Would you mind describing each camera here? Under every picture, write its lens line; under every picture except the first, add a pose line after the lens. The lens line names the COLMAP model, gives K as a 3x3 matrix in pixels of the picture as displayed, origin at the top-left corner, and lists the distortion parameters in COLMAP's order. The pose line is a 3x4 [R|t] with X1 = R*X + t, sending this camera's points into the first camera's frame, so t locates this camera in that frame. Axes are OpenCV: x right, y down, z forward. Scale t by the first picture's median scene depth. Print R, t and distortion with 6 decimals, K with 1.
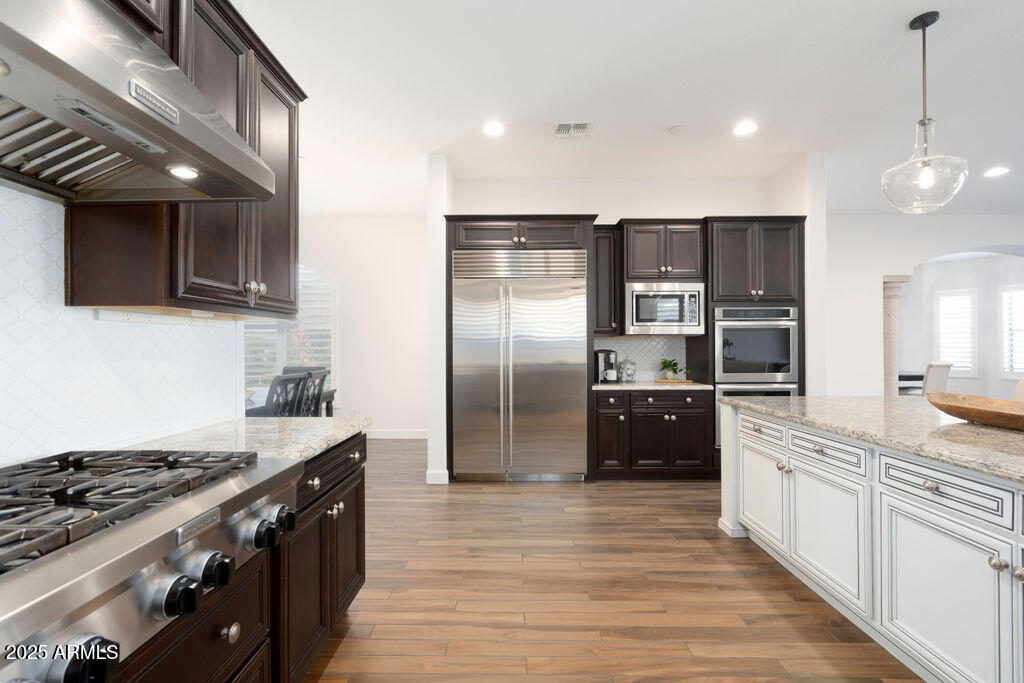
lens RADIAL K [[461.4, 0, 510.2], [0, 461.4, 344.6], [0, 0, 1]] dist [-0.004166, -0.000580]
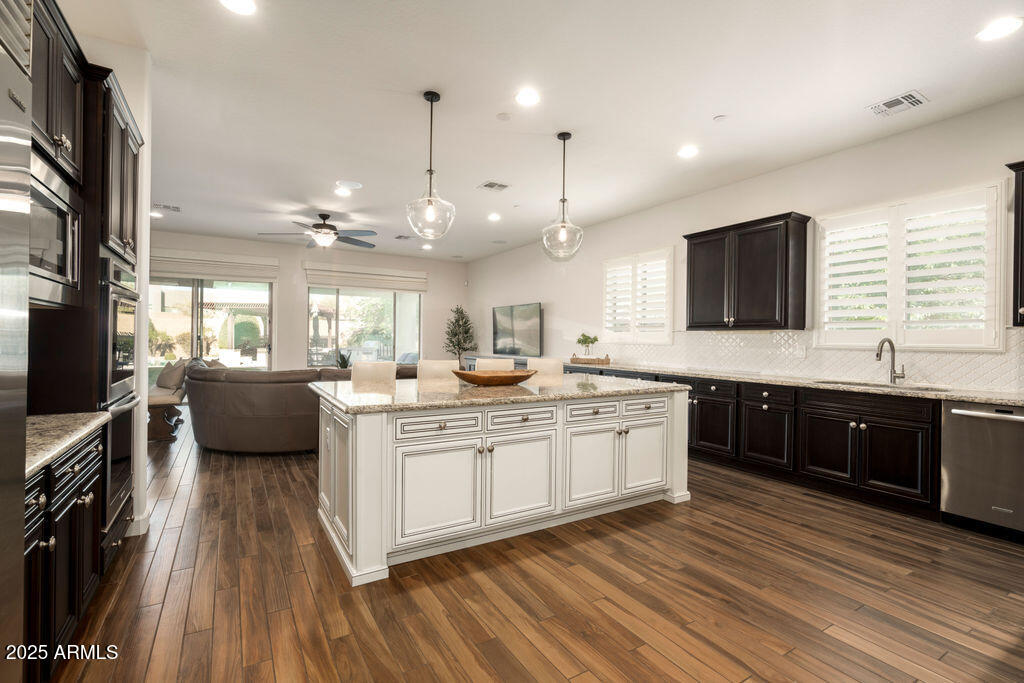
lens RADIAL K [[466.4, 0, 501.7], [0, 466.4, 342.6], [0, 0, 1]] dist [-0.002577, -0.000264]
pose [[-0.521380, -0.010621, 0.853259, -0.217967], [-0.016351, 0.999863, 0.002454, 0.005470], [-0.853168, -0.012672, -0.521482, 0.898455]]
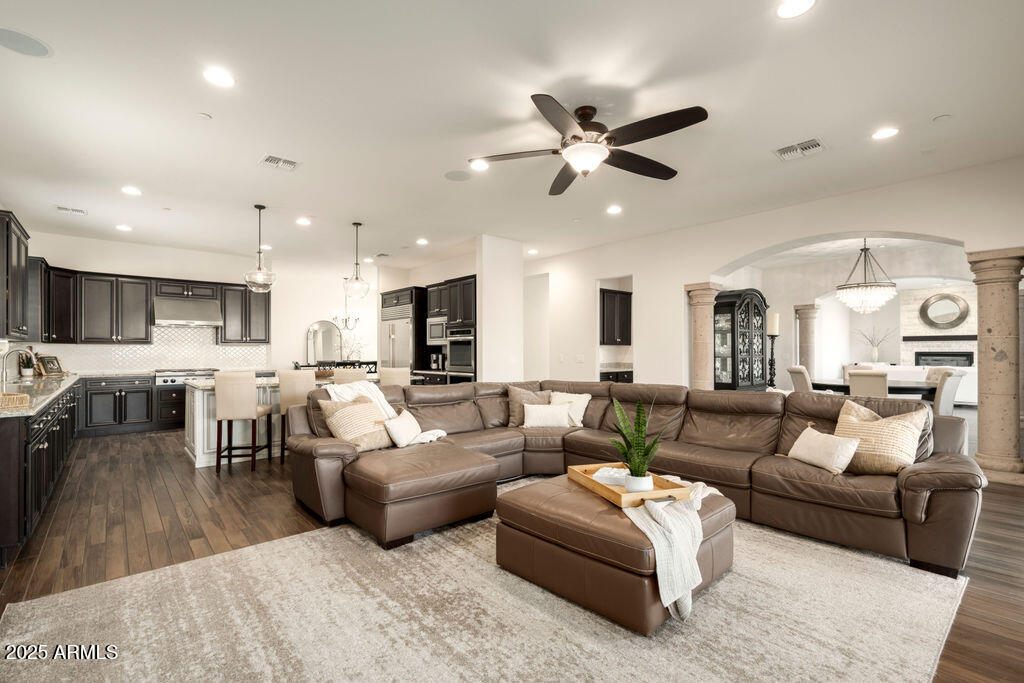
lens RADIAL K [[461.4, 0, 510.2], [0, 461.4, 344.6], [0, 0, 1]] dist [-0.004166, -0.000580]
pose [[0.665192, -0.008466, -0.746625, 1.994428], [0.004910, 0.999964, -0.006964, -0.007907], [0.746656, 0.000967, 0.665209, -0.040261]]
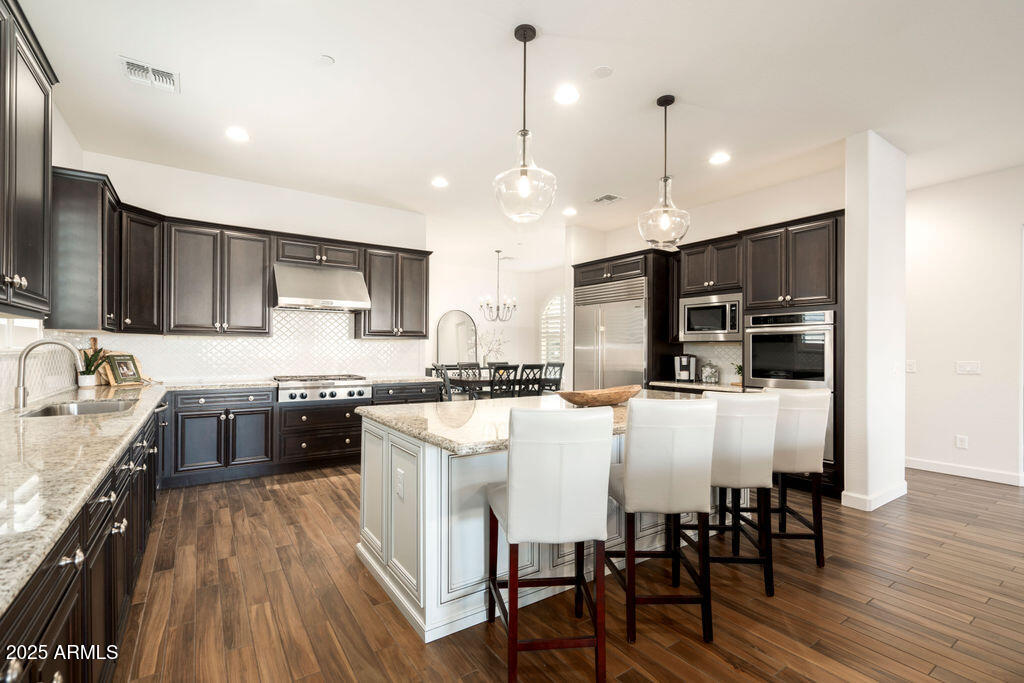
lens RADIAL K [[461.4, 0, 510.2], [0, 461.4, 344.6], [0, 0, 1]] dist [-0.004166, -0.000580]
pose [[0.571651, -0.001778, -0.820495, 1.010674], [-0.003929, 0.999980, -0.004905, -0.005822], [0.820487, 0.006028, 0.571633, -0.055824]]
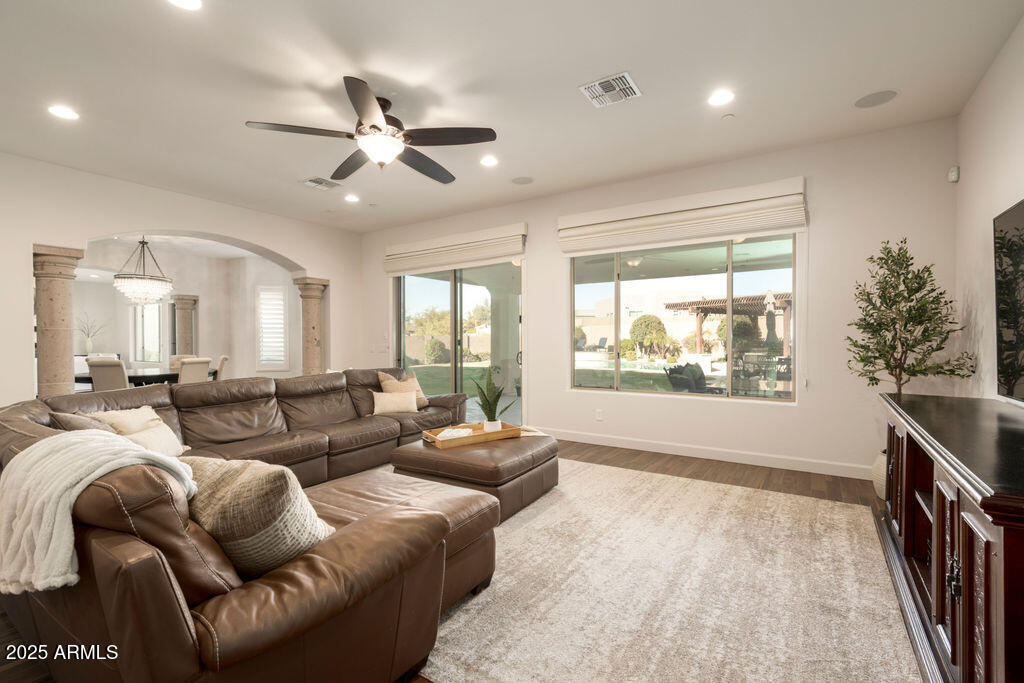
lens RADIAL K [[461.4, 0, 510.2], [0, 461.4, 344.6], [0, 0, 1]] dist [-0.004166, -0.000580]
pose [[0.540348, -0.009844, 0.841384, 0.904280], [-0.001200, 0.999922, 0.012469, -0.002590], [-0.841441, -0.007747, 0.540294, -0.038512]]
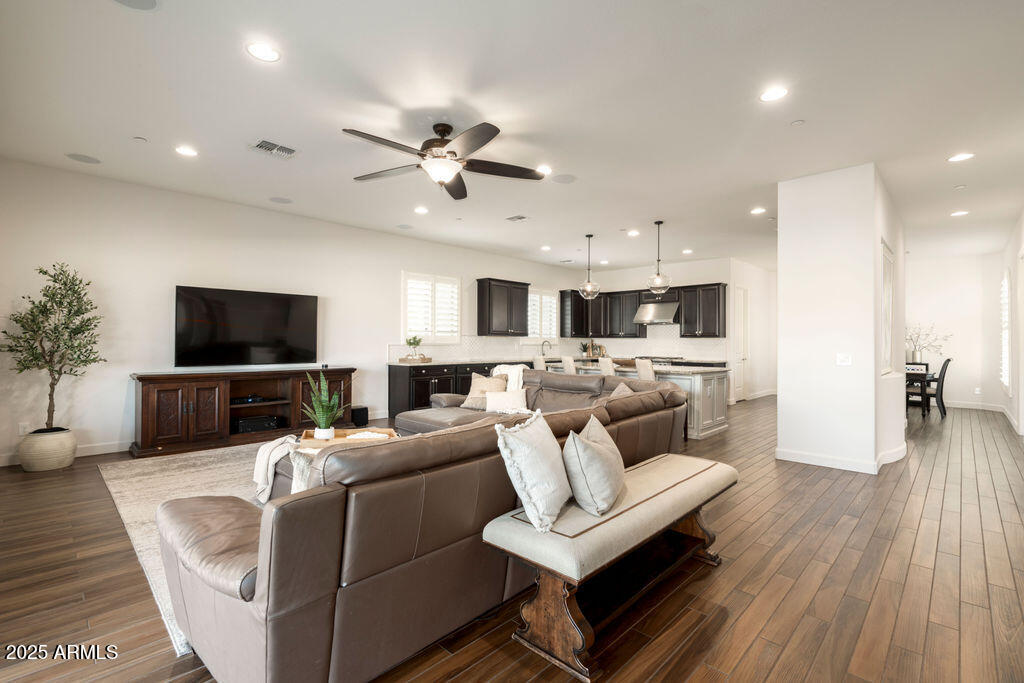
lens RADIAL K [[461.4, 0, 510.2], [0, 461.4, 344.6], [0, 0, 1]] dist [-0.004166, -0.000580]
pose [[-0.689983, 0.002880, -0.723820, 2.039377], [0.001426, 0.999996, 0.002619, 0.001022], [0.723825, 0.000775, -0.689984, 1.317898]]
